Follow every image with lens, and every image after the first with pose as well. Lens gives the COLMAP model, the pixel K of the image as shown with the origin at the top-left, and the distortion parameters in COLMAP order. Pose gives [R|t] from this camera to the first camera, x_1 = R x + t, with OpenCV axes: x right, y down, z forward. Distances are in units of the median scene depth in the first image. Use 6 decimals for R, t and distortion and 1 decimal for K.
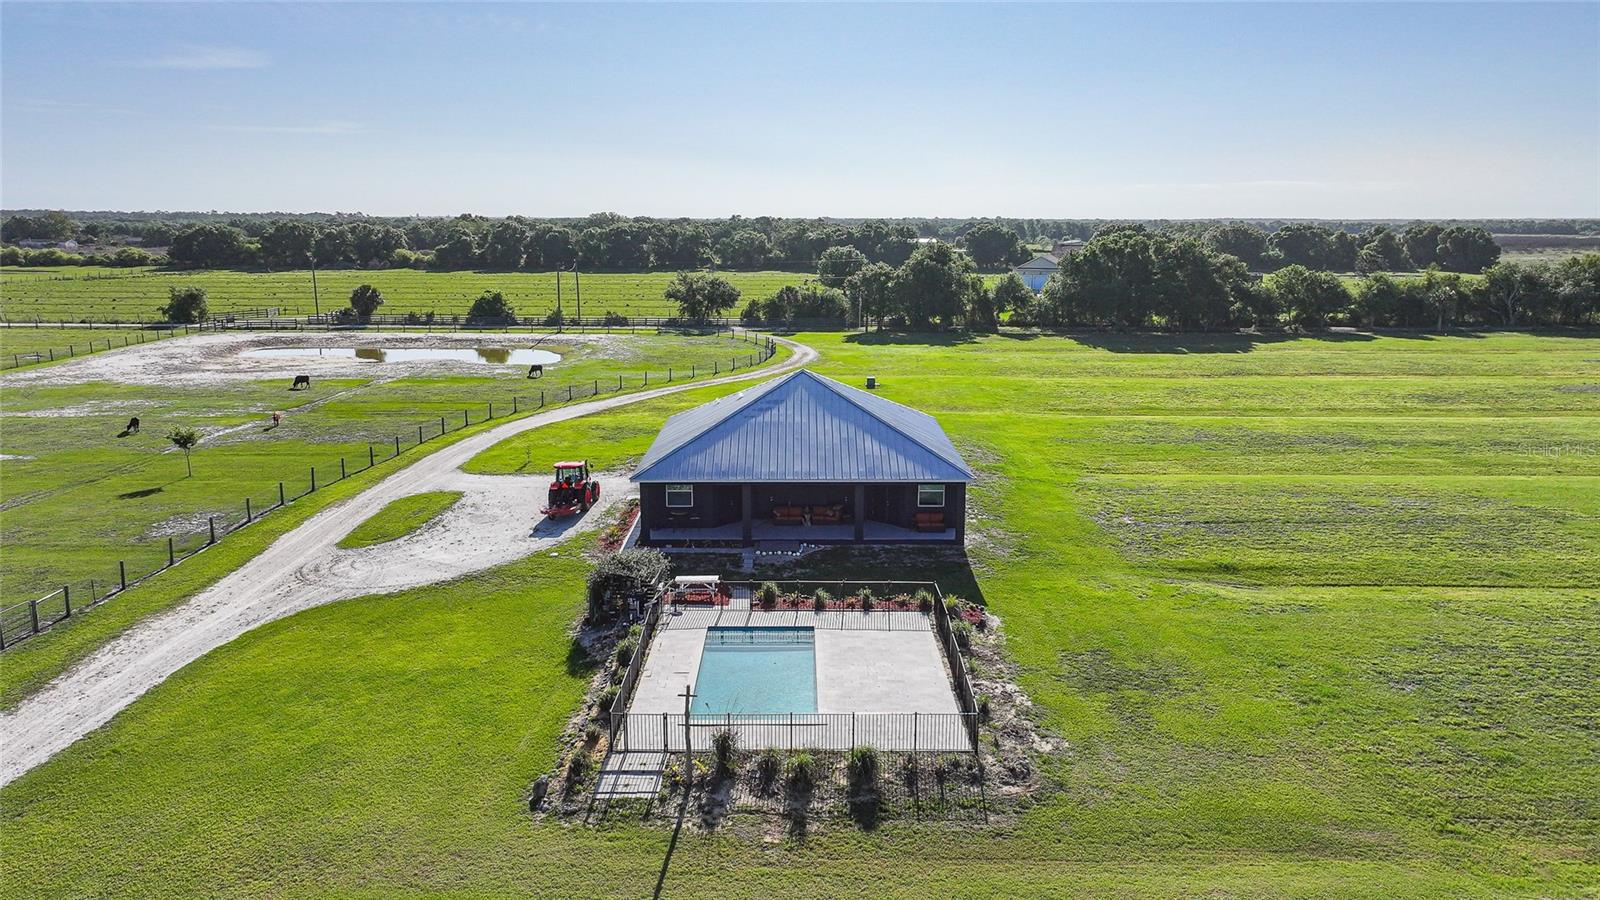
lens RADIAL K [[1123.3, 0, 811.1], [0, 1123.3, 448.6], [0, 0, 1]] dist [0.003976, 0.002507]
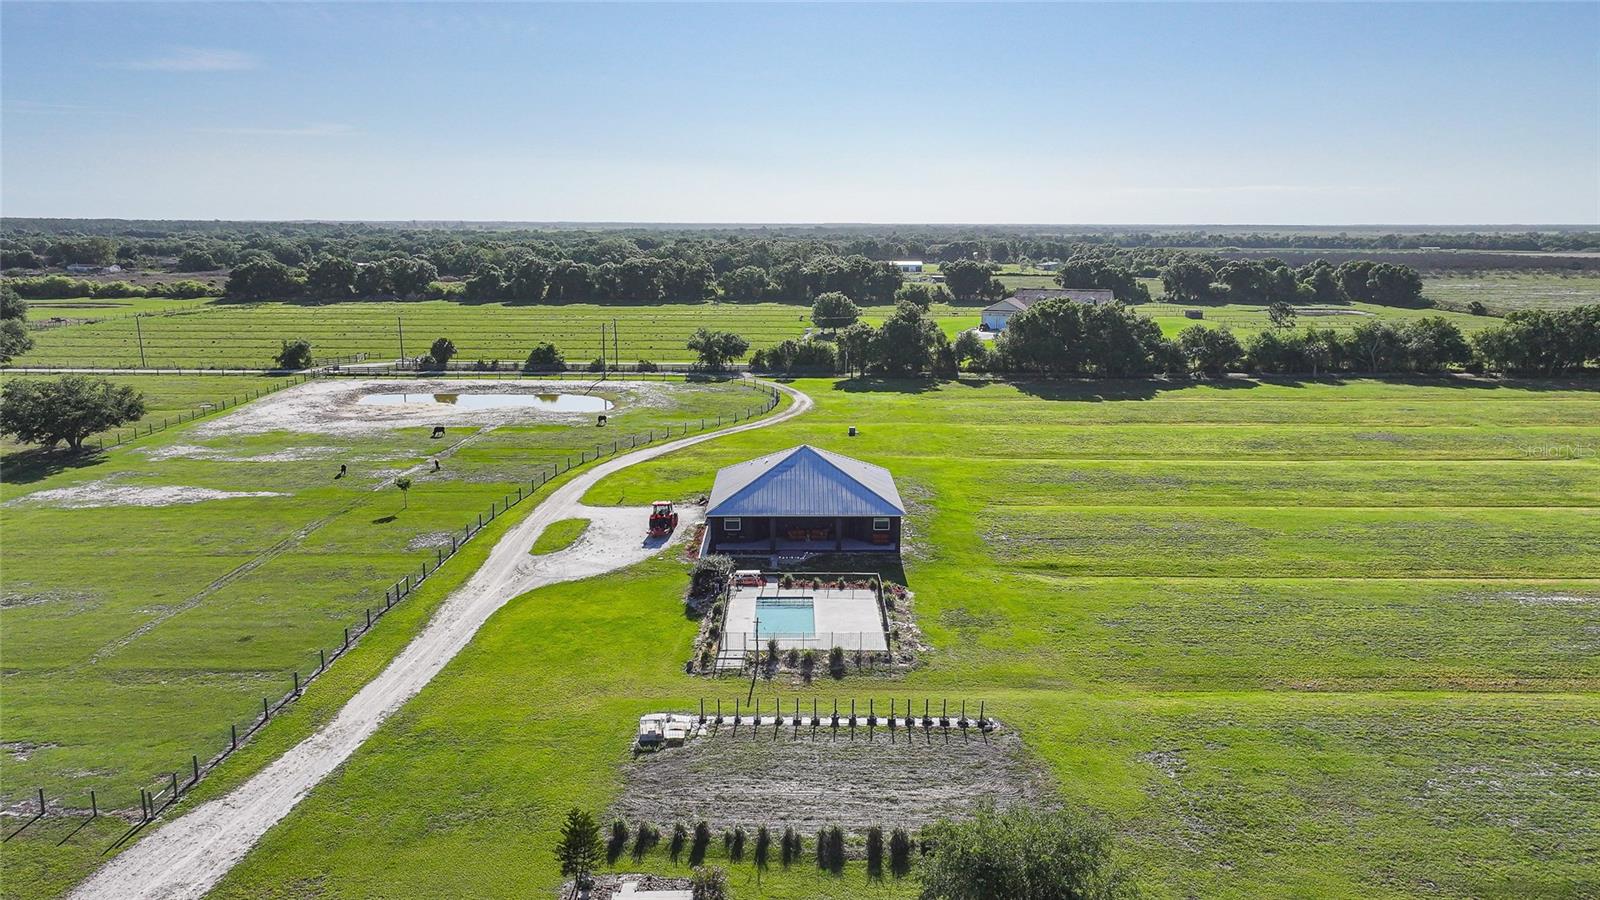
lens RADIAL K [[1123.3, 0, 811.1], [0, 1123.3, 448.6], [0, 0, 1]] dist [0.003976, 0.002507]
pose [[0.999978, 0.000367, 0.006687, -0.007524], [-0.000348, 0.999996, -0.002860, -0.048522], [-0.006689, 0.002857, 0.999974, -0.505728]]
